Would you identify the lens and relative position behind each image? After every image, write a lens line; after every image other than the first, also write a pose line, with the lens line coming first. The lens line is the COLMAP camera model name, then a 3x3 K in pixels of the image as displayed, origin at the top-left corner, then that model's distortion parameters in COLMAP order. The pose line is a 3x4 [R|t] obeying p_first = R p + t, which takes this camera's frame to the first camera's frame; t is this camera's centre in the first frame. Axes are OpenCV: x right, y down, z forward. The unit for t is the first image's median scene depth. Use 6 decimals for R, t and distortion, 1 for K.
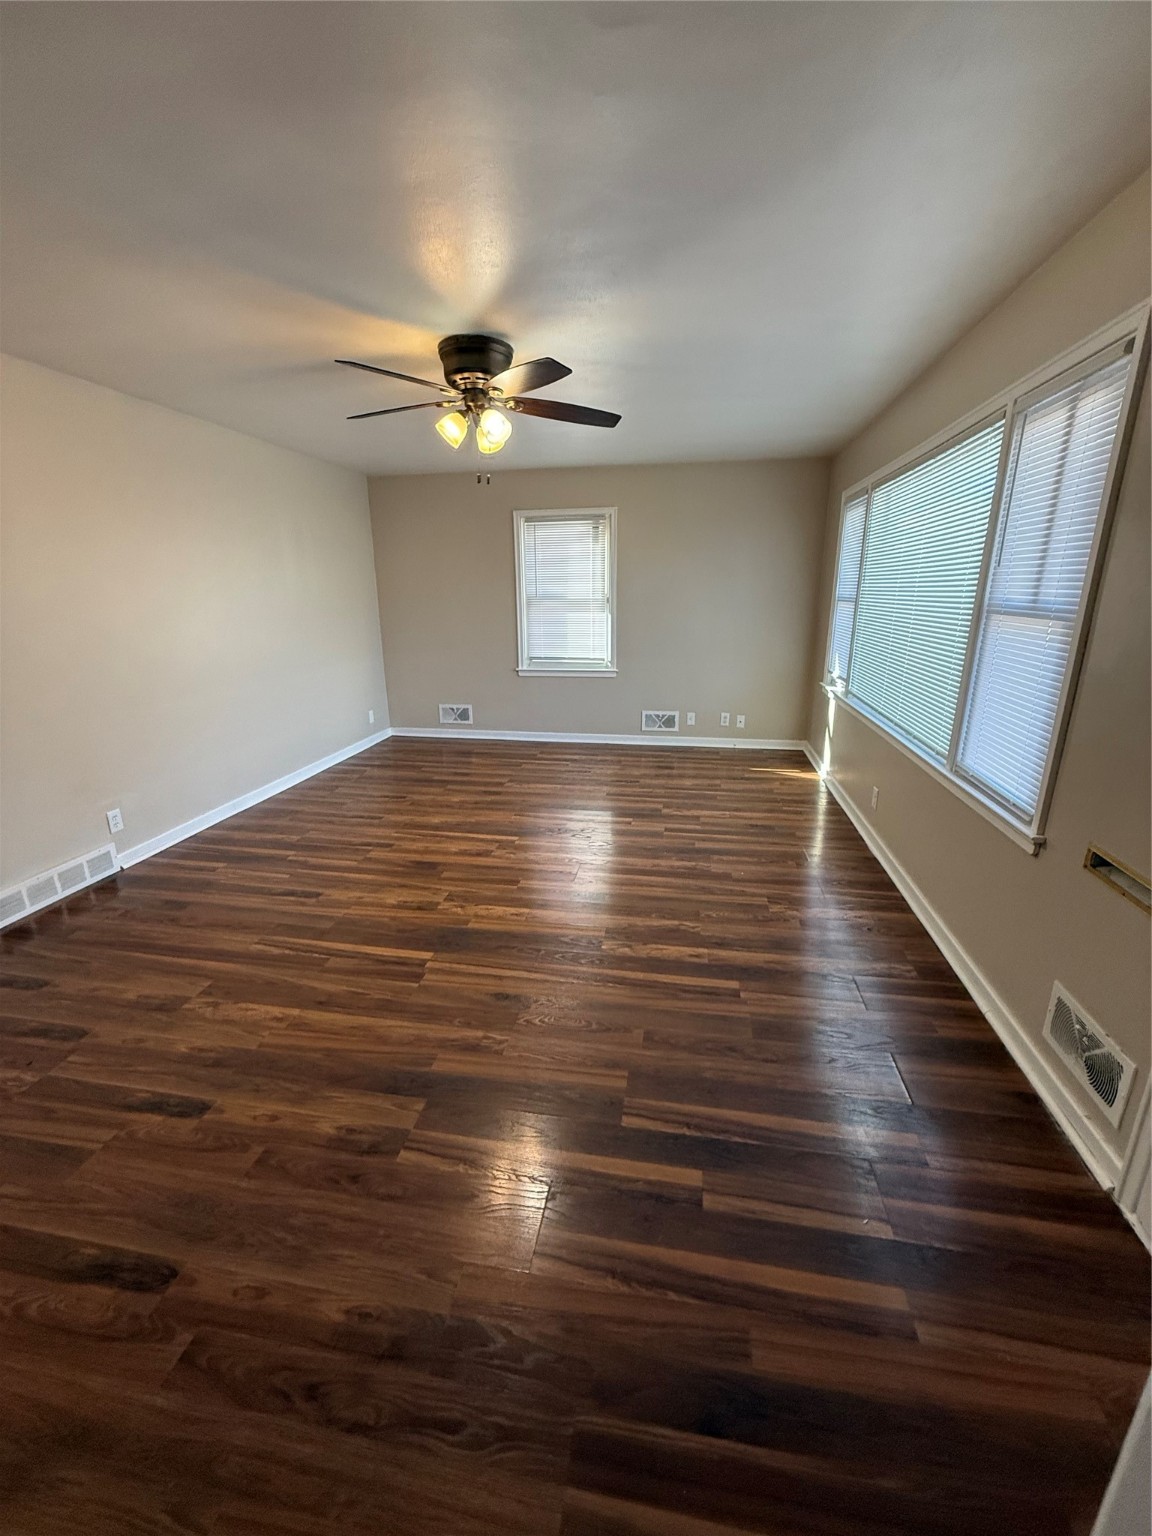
lens RADIAL K [[615.7, 0, 576.0], [0, 615.7, 759.9], [0, 0, 1]] dist [0.001101, 0.000202]
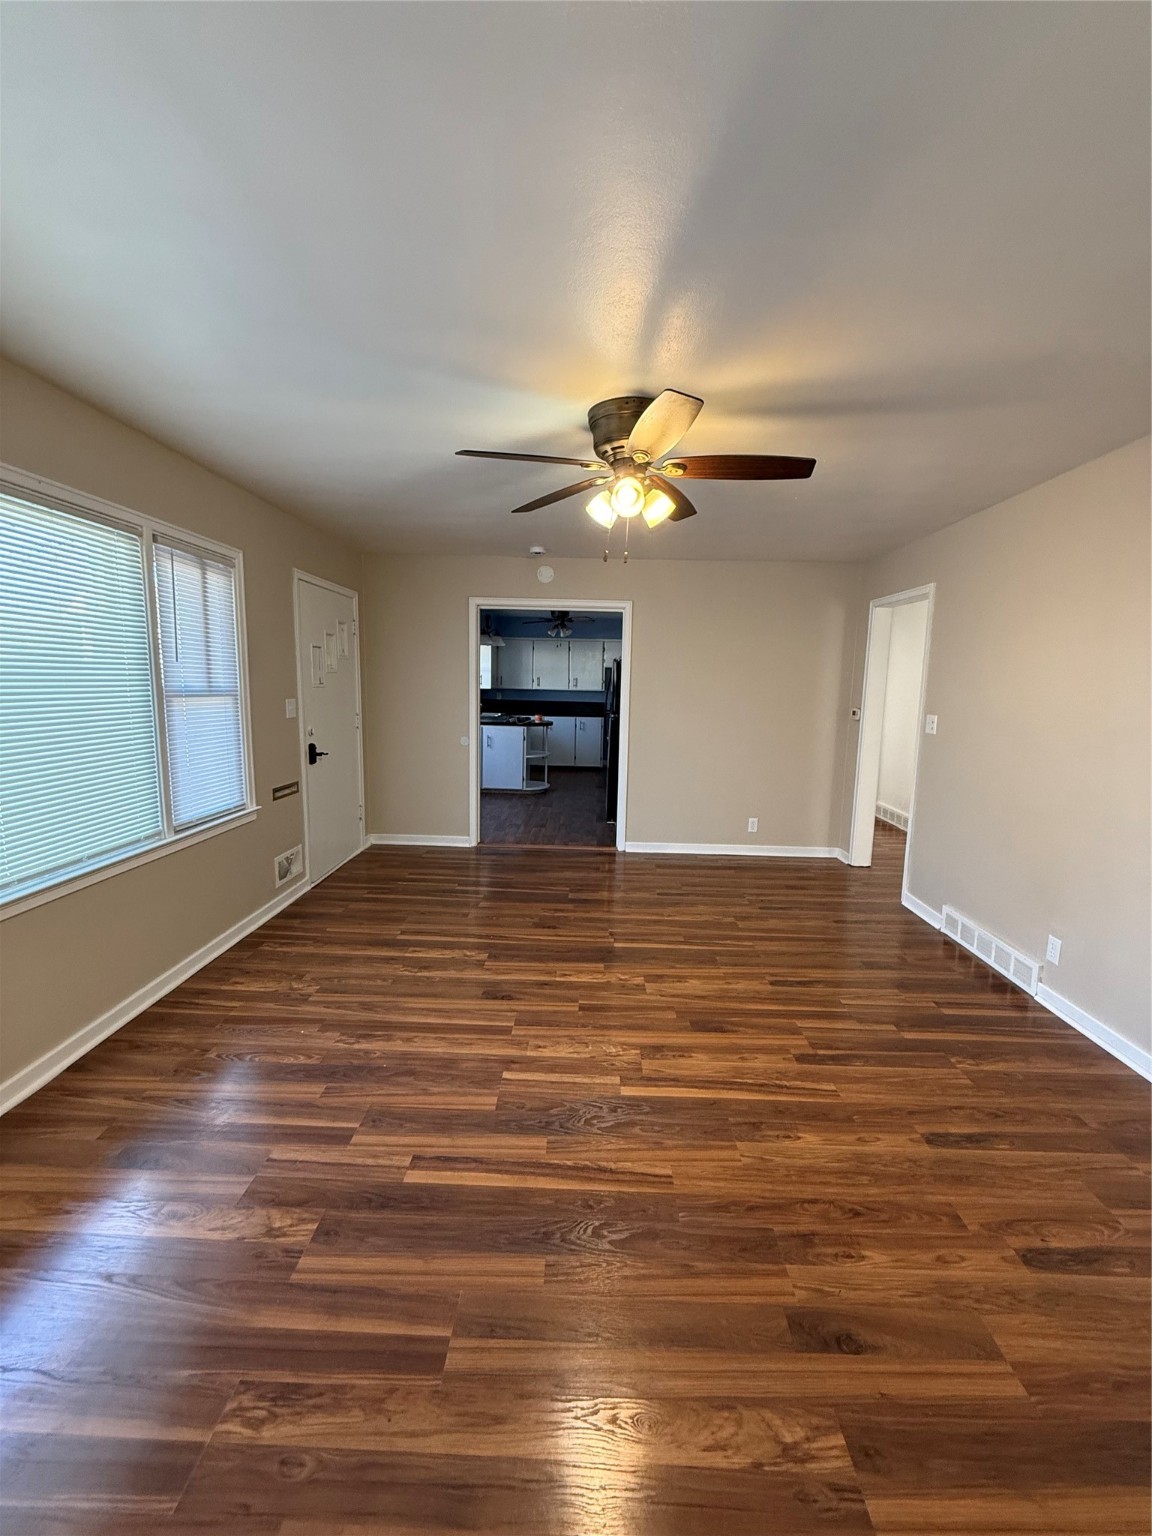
lens RADIAL K [[615.7, 0, 578.5], [0, 615.7, 767.8], [0, 0, 1]] dist [0.001101, 0.000202]
pose [[-0.987756, 0.012092, -0.155536, 0.042407], [-0.051393, 0.916116, 0.397606, -0.480343], [0.147297, 0.400732, -0.904278, 1.715884]]
